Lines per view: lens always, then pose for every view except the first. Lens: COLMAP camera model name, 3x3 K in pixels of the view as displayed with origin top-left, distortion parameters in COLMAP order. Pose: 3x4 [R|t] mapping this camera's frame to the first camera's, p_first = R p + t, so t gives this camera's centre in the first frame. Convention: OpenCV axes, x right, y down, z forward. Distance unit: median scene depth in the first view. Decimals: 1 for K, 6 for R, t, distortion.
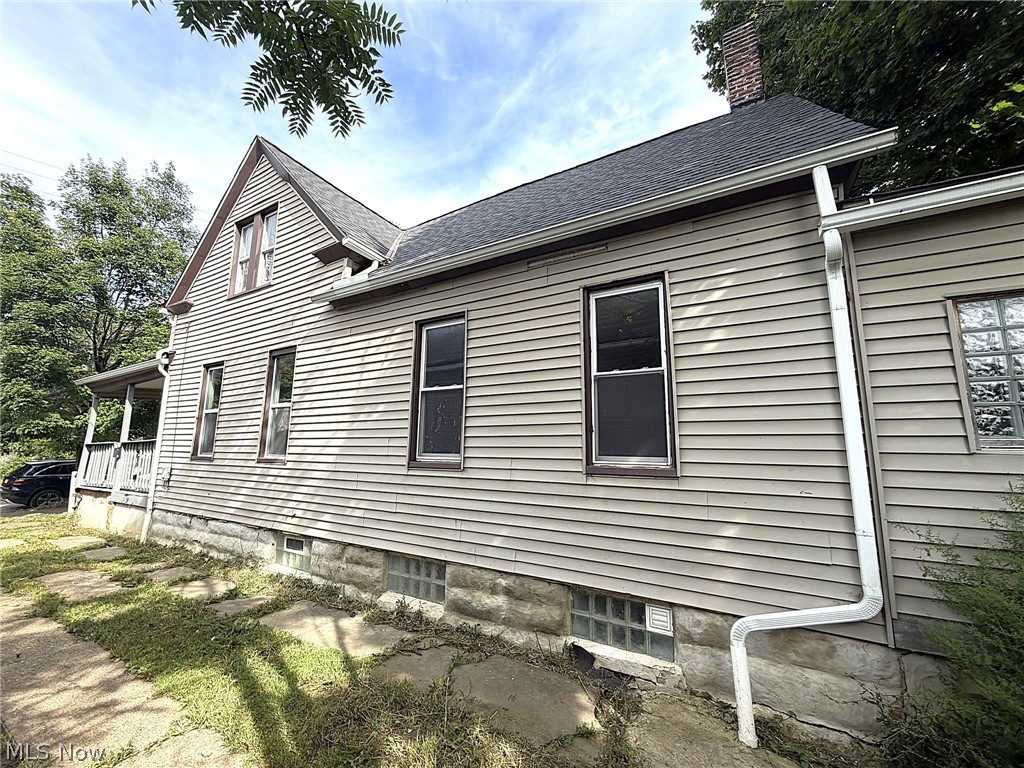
lens RADIAL K [[410.6, 0, 509.7], [0, 410.6, 389.8], [0, 0, 1]] dist [0.002766, 0.000532]
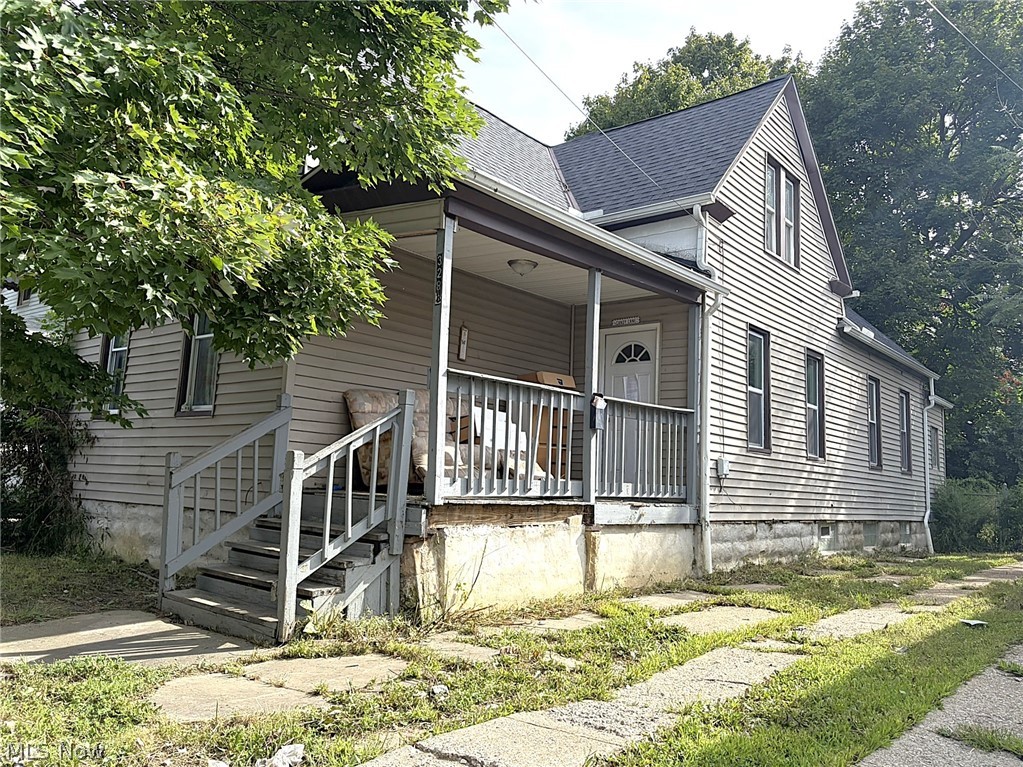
lens RADIAL K [[812.3, 0, 517.7], [0, 812.3, 379.9], [0, 0, 1]] dist [0.039042, 0.021388]
pose [[0.152542, 0.126221, 0.980204, -3.207463], [-0.189316, 0.977176, -0.096369, 0.370553], [-0.969995, -0.170868, 0.172956, 1.628539]]
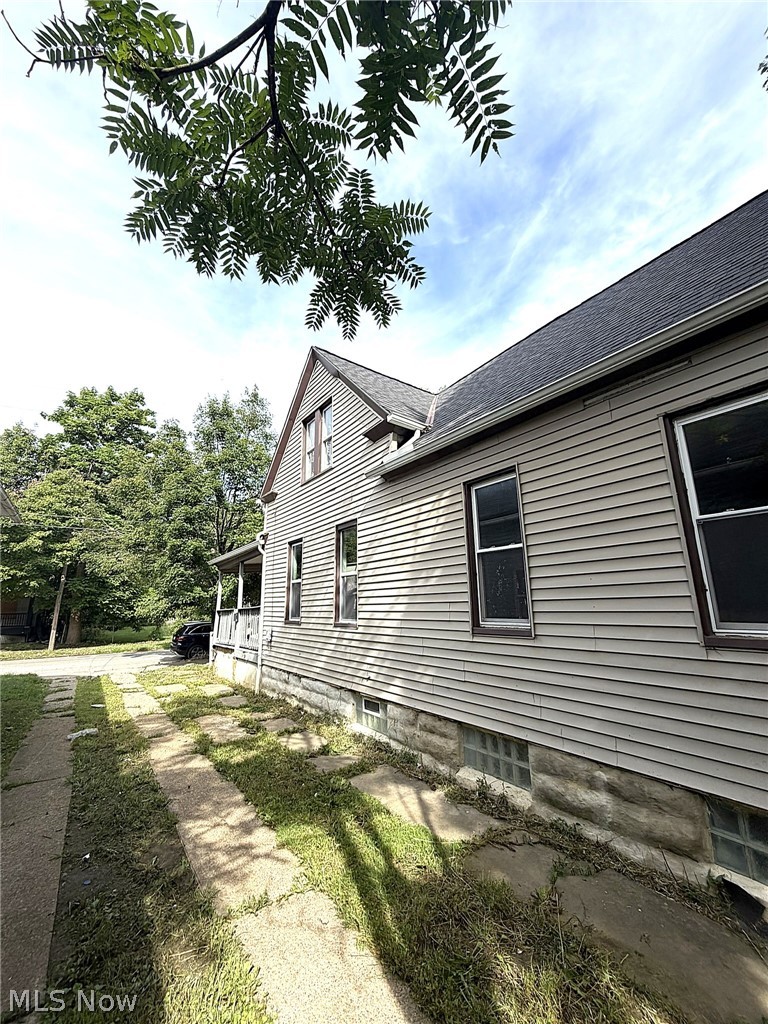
lens RADIAL K [[410.6, 0, 381.8], [0, 410.6, 512.9], [0, 0, 1]] dist [0.002766, 0.000532]
pose [[0.913243, -0.115360, -0.390743, -0.029630], [0.087703, 0.992255, -0.087965, -0.023801], [0.397864, 0.046064, 0.916287, 0.018492]]
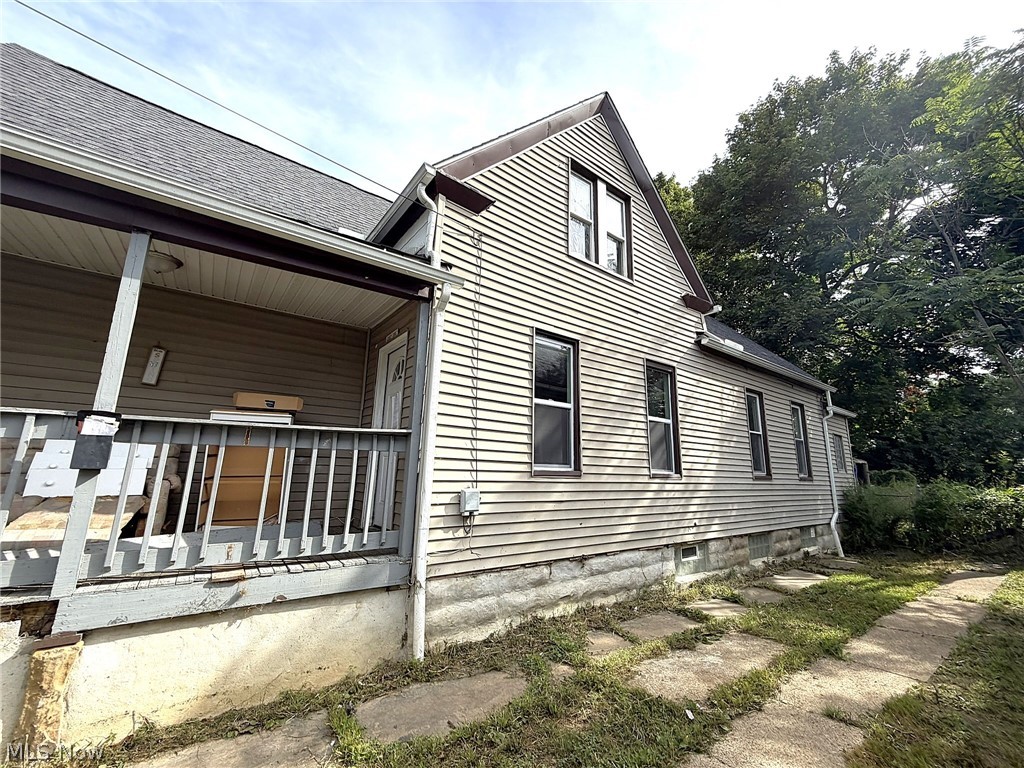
lens RADIAL K [[410.6, 0, 508.9], [0, 410.6, 387.2], [0, 0, 1]] dist [0.002766, 0.000532]
pose [[0.398281, 0.180705, 0.899288, -1.914439], [-0.161496, 0.978902, -0.125179, 0.170888], [-0.902935, -0.095375, 0.419061, 1.090820]]
